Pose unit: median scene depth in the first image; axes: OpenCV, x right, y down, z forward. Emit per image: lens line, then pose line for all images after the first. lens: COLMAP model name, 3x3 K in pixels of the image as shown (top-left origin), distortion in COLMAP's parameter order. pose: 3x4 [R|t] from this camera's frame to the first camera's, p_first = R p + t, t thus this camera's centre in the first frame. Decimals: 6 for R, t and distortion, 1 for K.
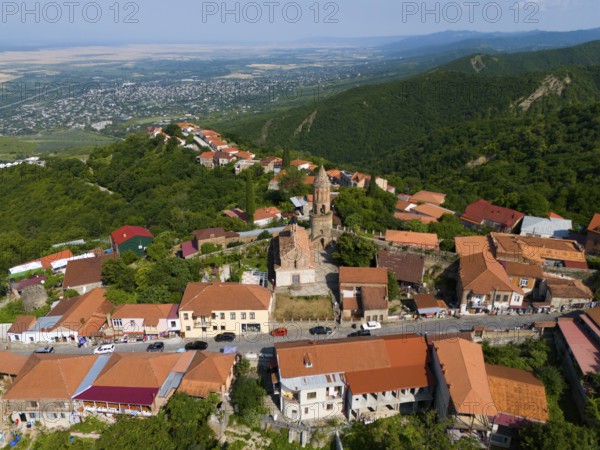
lens RADIAL K [[449.9, 0, 300.0], [0, 449.9, 225.0], [0, 0, 1]] dist [0.071727, -0.061369]
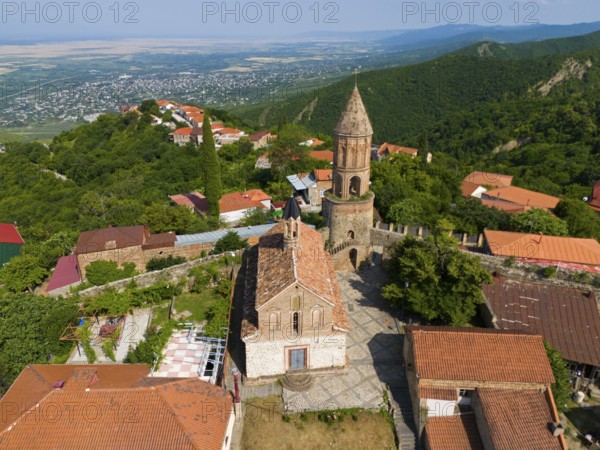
lens RADIAL K [[449.9, 0, 300.0], [0, 449.9, 225.0], [0, 0, 1]] dist [0.071727, -0.061369]
pose [[0.999999, -0.001034, 0.000823, -0.001714], [0.001025, 0.999948, 0.010180, -0.000044], [-0.000834, -0.010180, 0.999948, 0.145012]]
